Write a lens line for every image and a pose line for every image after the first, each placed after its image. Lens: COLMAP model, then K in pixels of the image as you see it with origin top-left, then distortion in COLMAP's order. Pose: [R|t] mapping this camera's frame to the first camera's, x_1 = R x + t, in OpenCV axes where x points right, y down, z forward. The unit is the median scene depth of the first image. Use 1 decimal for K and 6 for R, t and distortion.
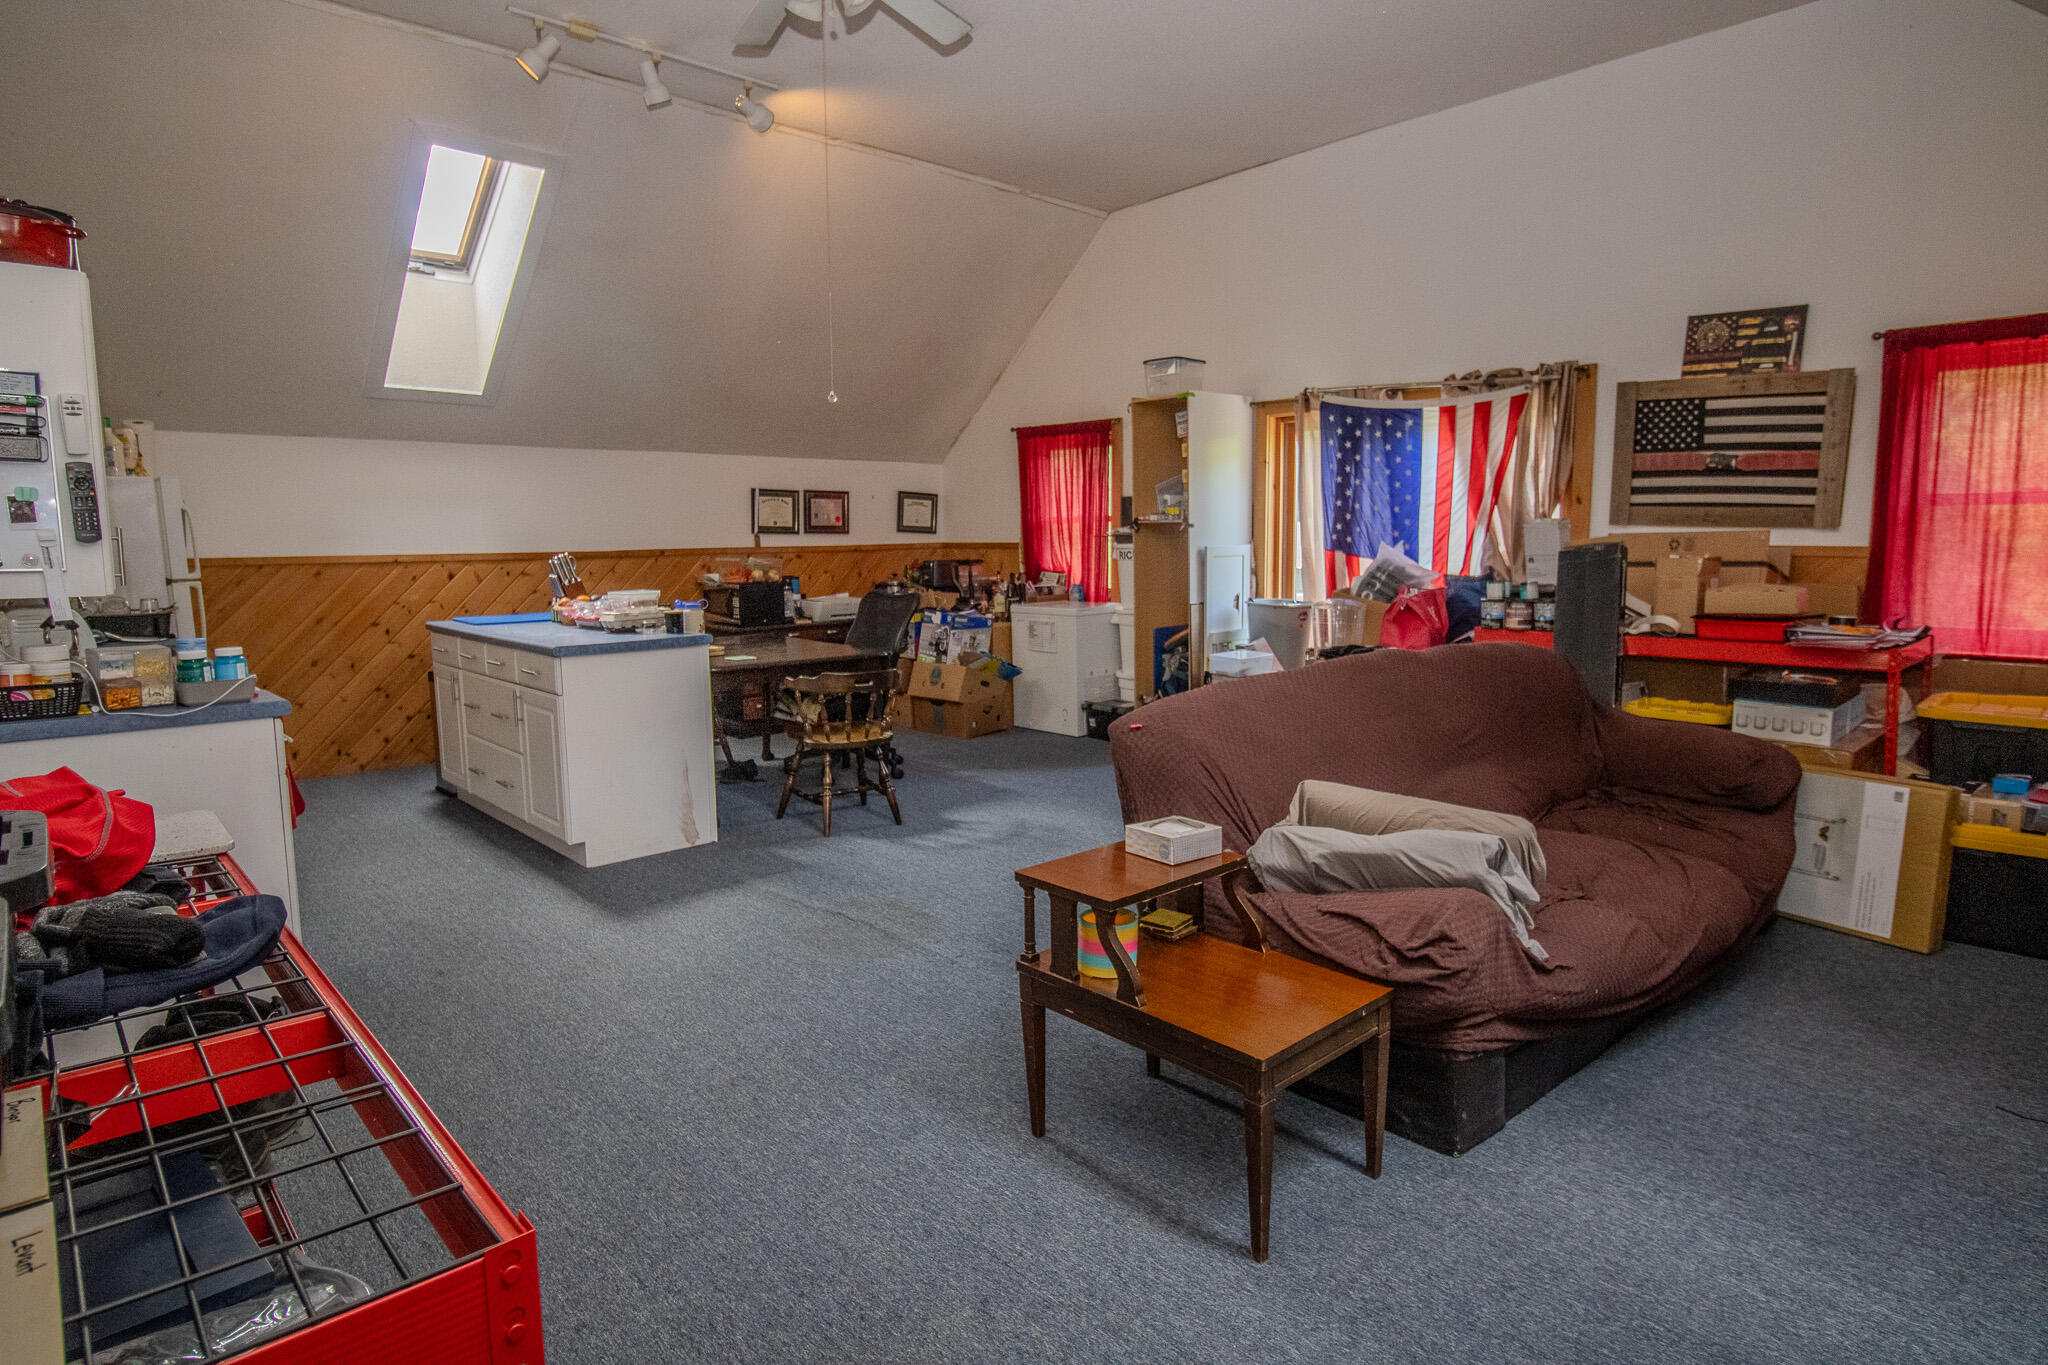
lens RADIAL K [[1142.2, 0, 1024.0], [0, 1142.2, 682.5], [0, 0, 1]] dist [-0.001708, -0.000205]
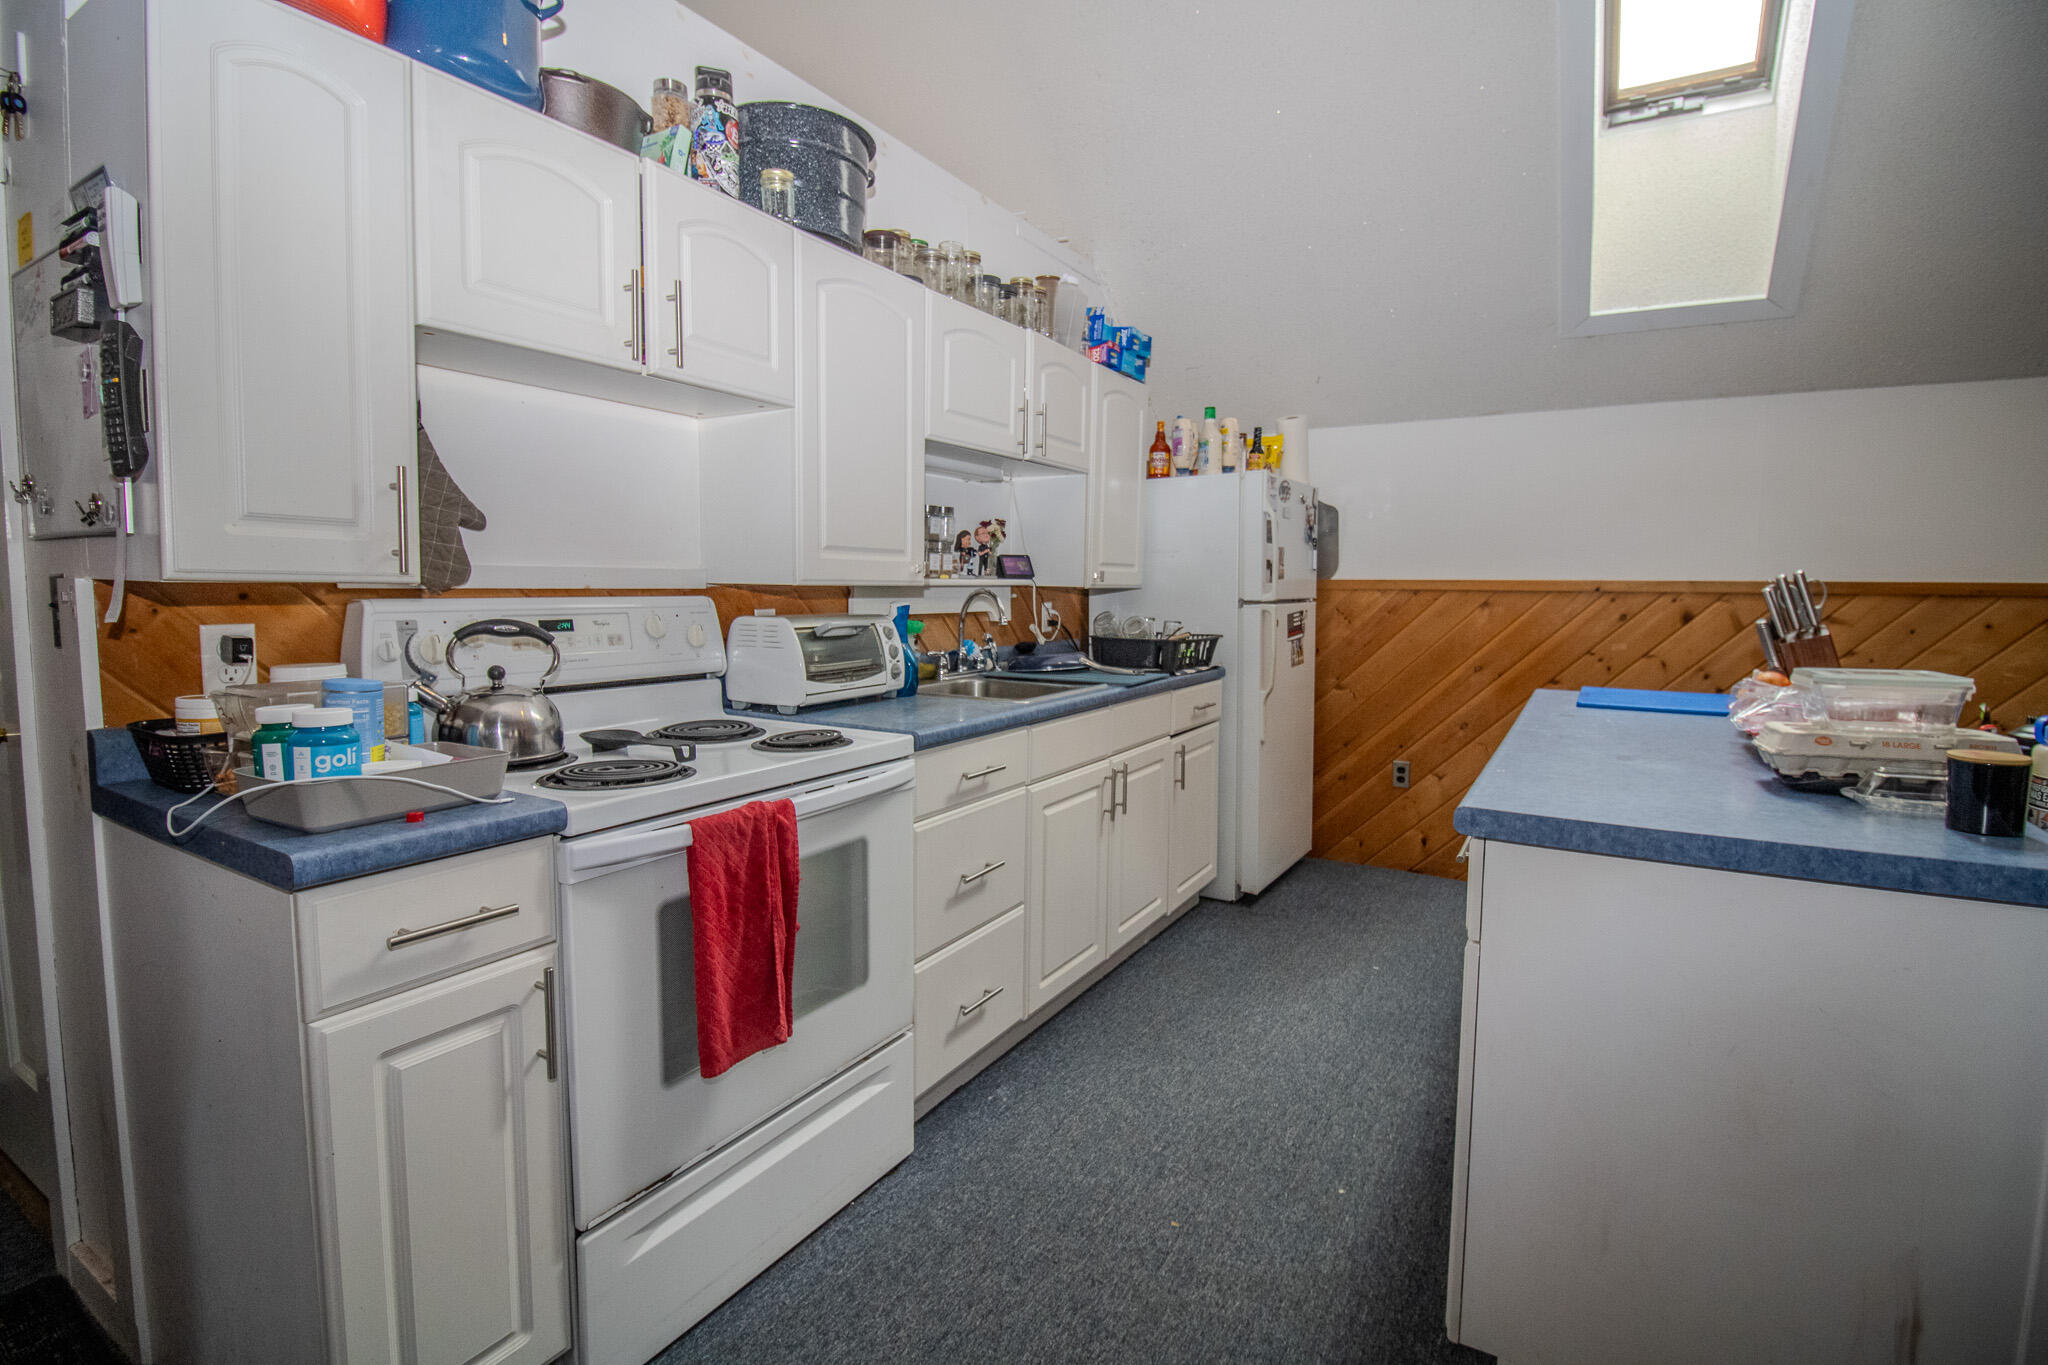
lens RADIAL K [[954.8, 0, 1024.0], [0, 954.8, 682.5], [0, 0, 1]] dist [-0.013389, -0.000372]
pose [[0.283723, 0.108393, -0.952760, -0.117976], [-0.130569, 0.988704, 0.073600, -0.052321], [0.949975, 0.103519, 0.294671, 0.544944]]
